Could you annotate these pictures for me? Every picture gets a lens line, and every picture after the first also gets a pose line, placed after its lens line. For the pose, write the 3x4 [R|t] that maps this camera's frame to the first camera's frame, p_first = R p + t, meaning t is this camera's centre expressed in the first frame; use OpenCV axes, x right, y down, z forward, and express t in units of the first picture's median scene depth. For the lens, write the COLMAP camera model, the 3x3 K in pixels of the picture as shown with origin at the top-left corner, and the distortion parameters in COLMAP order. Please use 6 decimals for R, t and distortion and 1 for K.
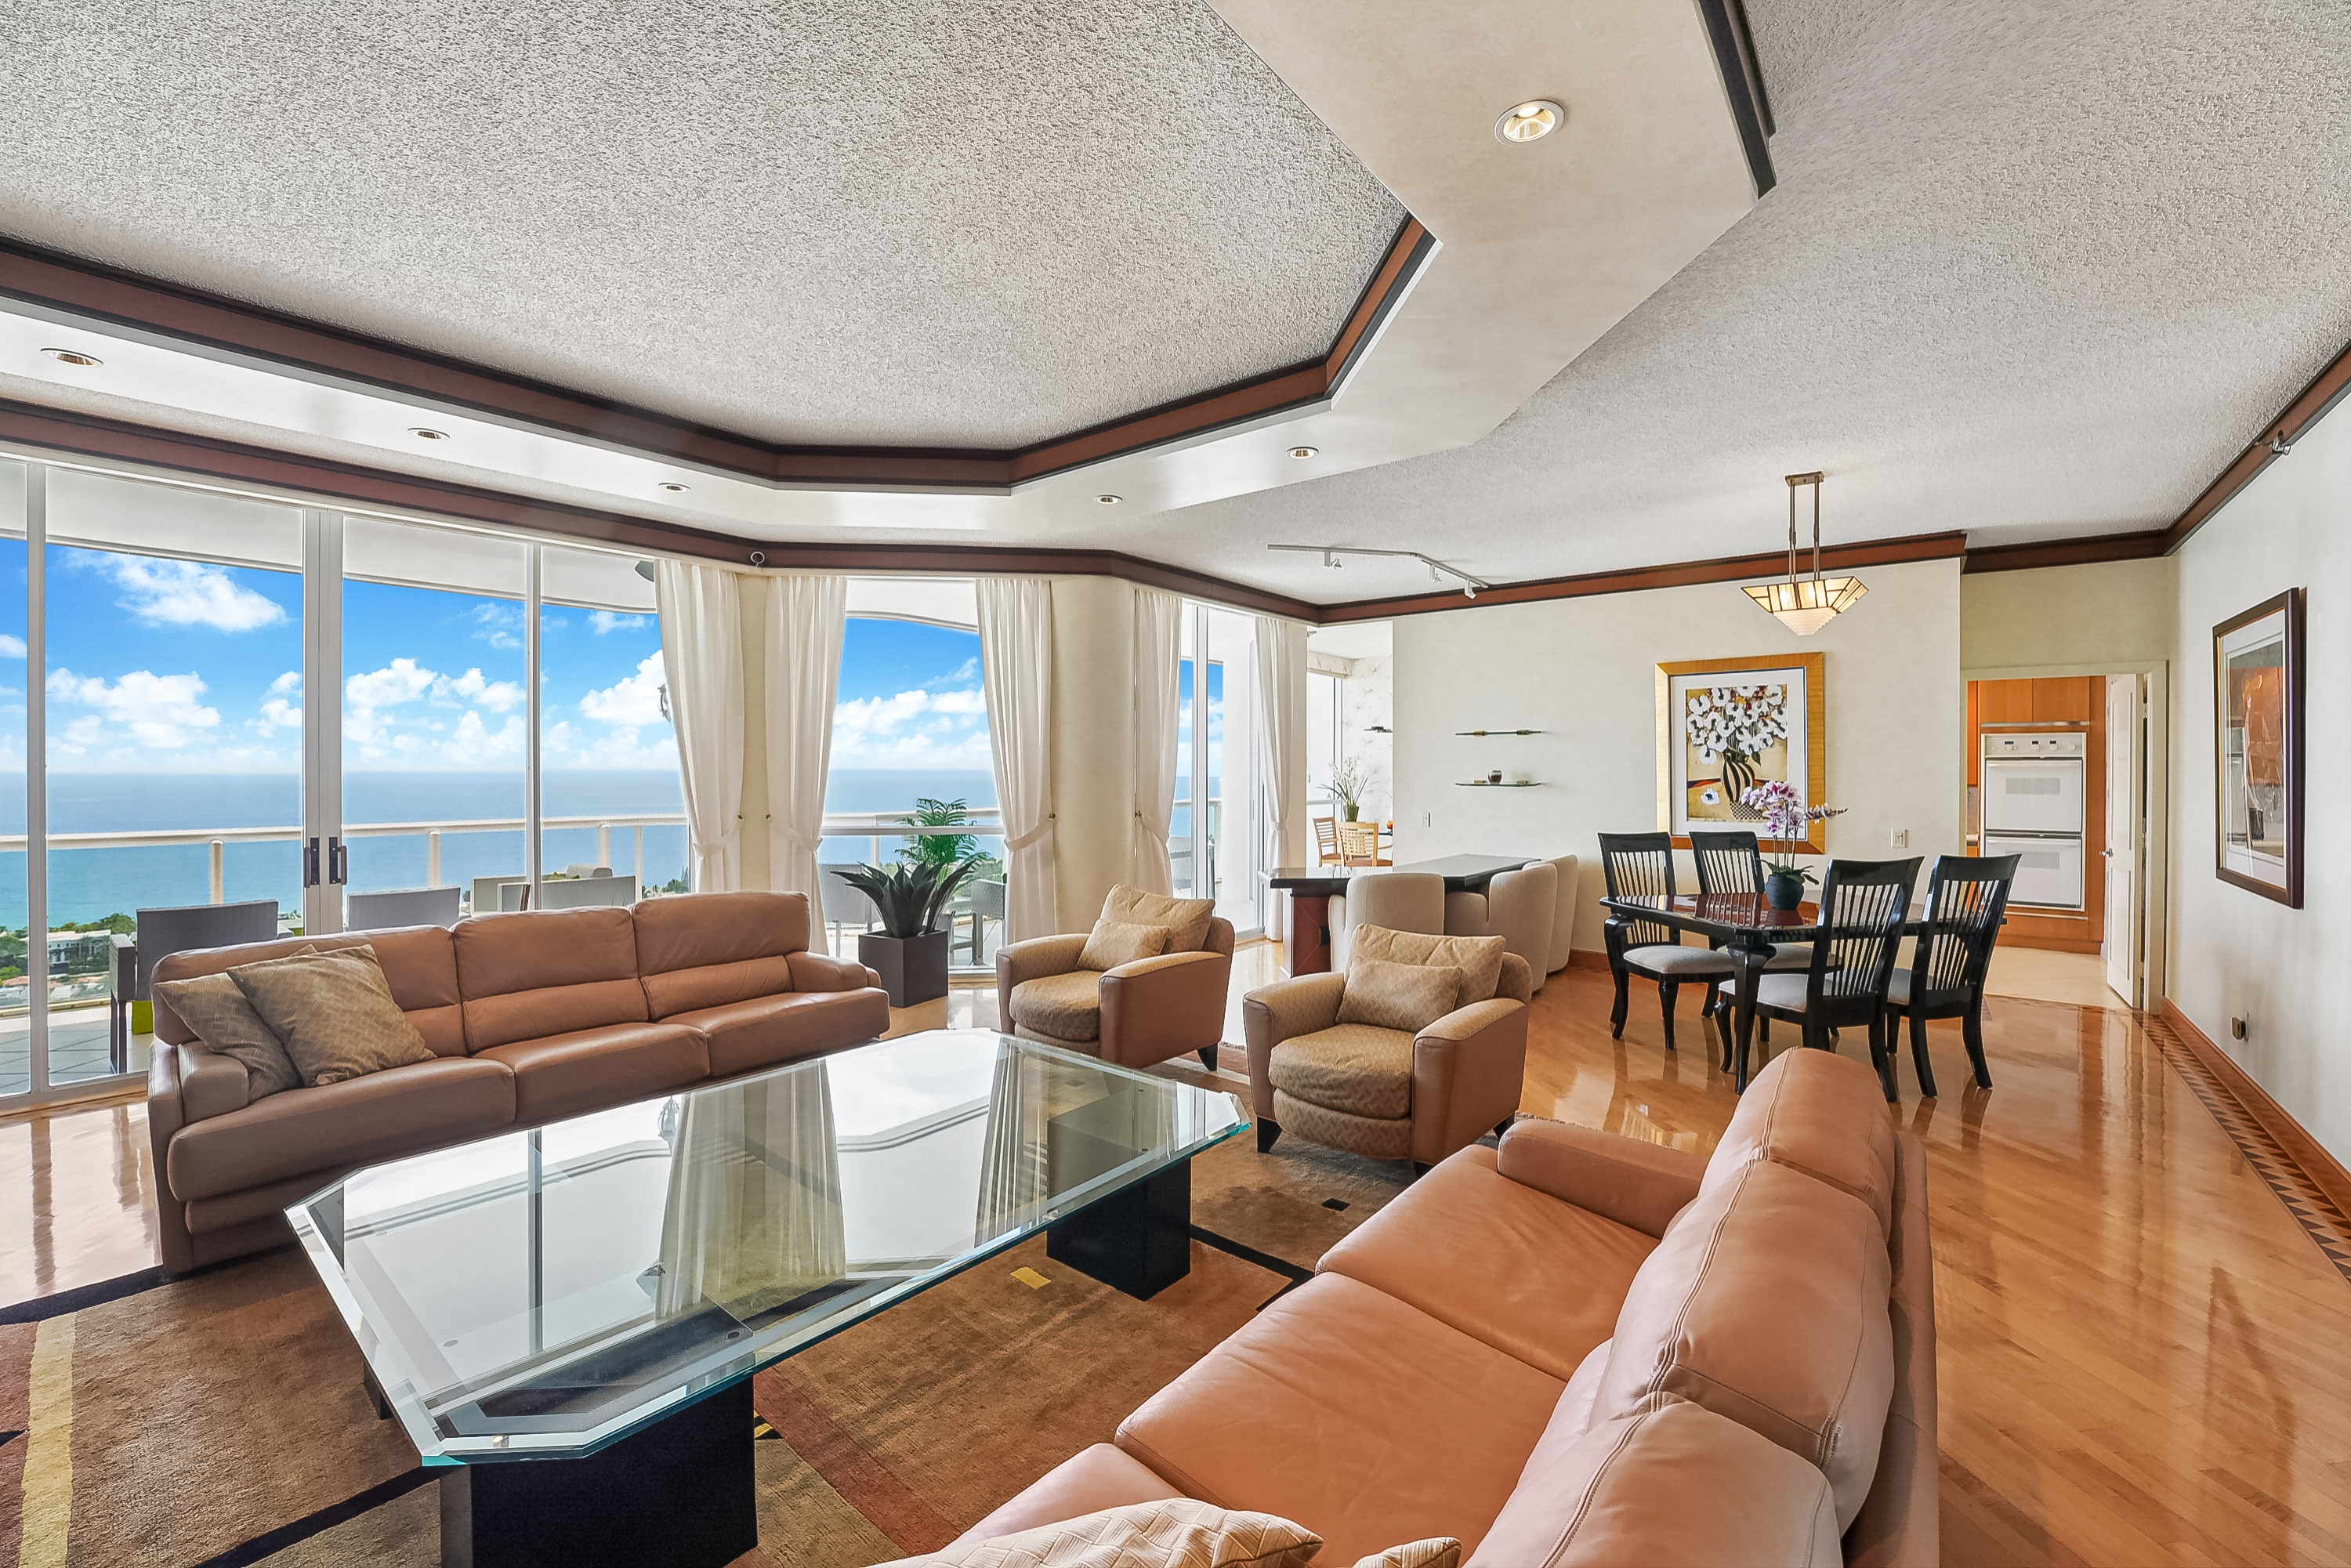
lens RADIAL K [[929.8, 0, 1184.2], [0, 929.8, 771.3], [0, 0, 1]] dist [-0.016284, -0.000043]
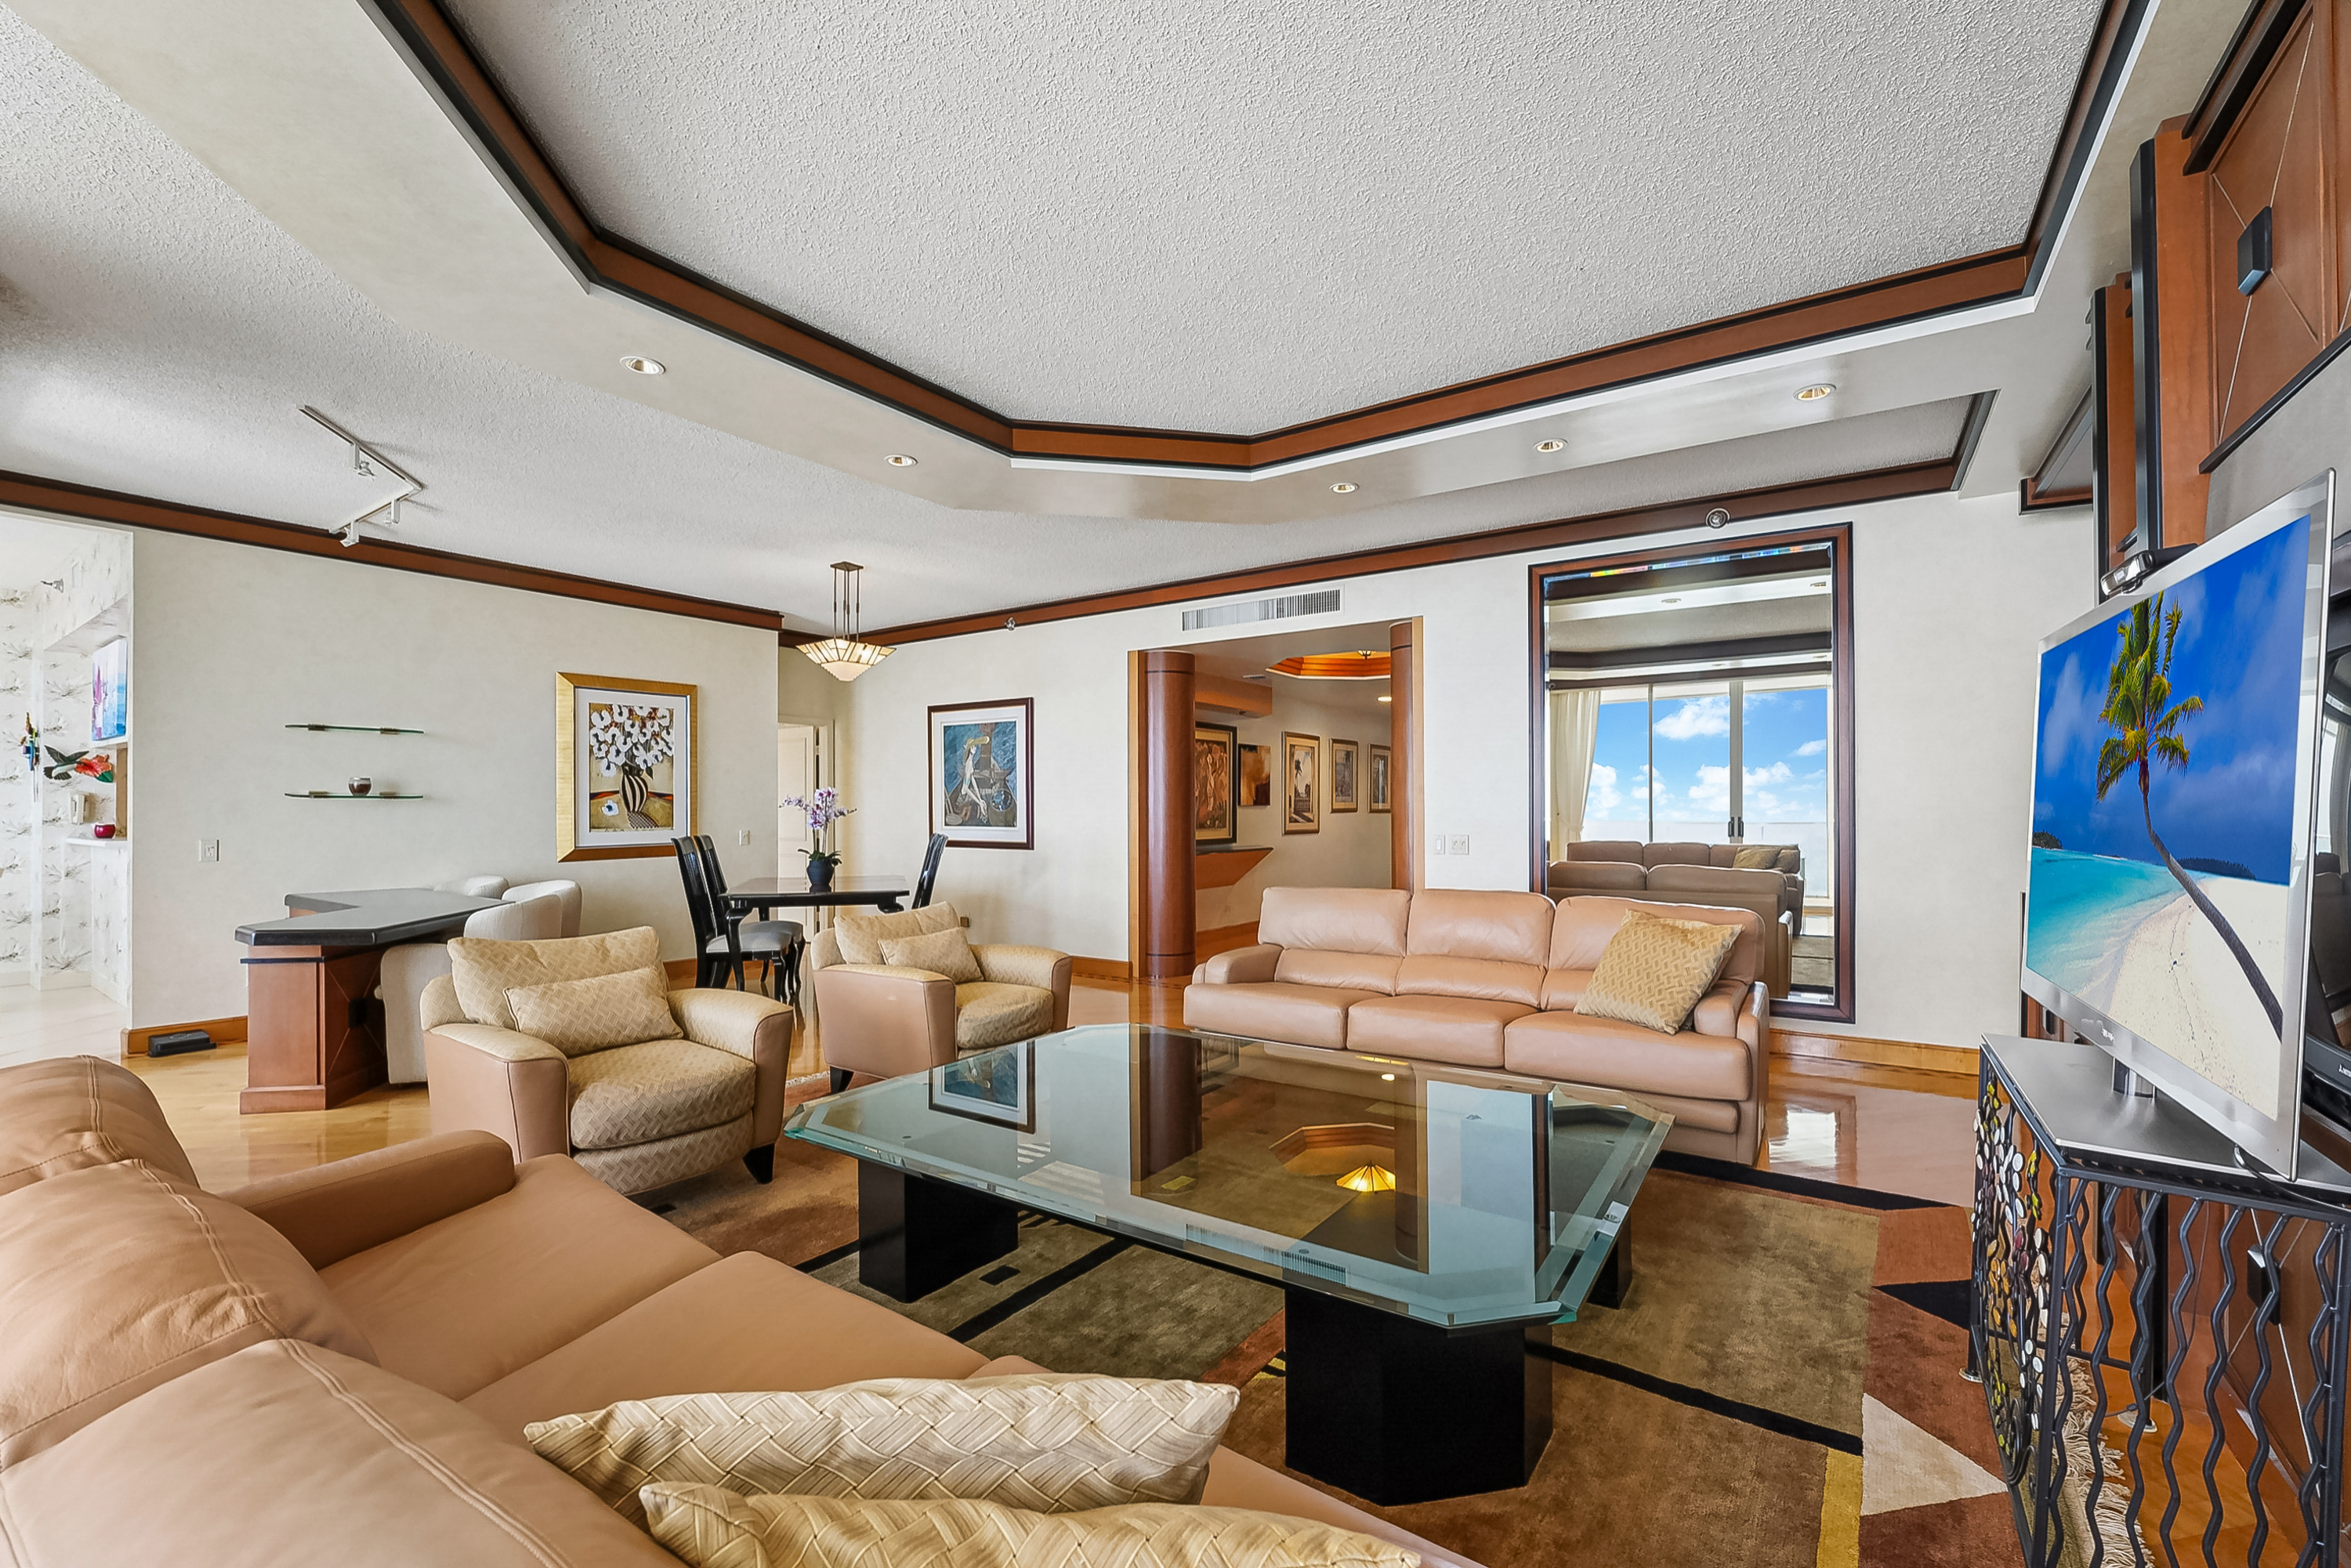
lens RADIAL K [[988.5, 0, 1175.5], [0, 988.5, 784.0], [0, 0, 1]] dist [-0.000998, -0.000051]
pose [[-0.075322, 0.023845, 0.996874, -0.598389], [0.005661, 0.999708, -0.023485, 0.030554], [-0.997143, 0.003875, -0.075435, 0.452988]]
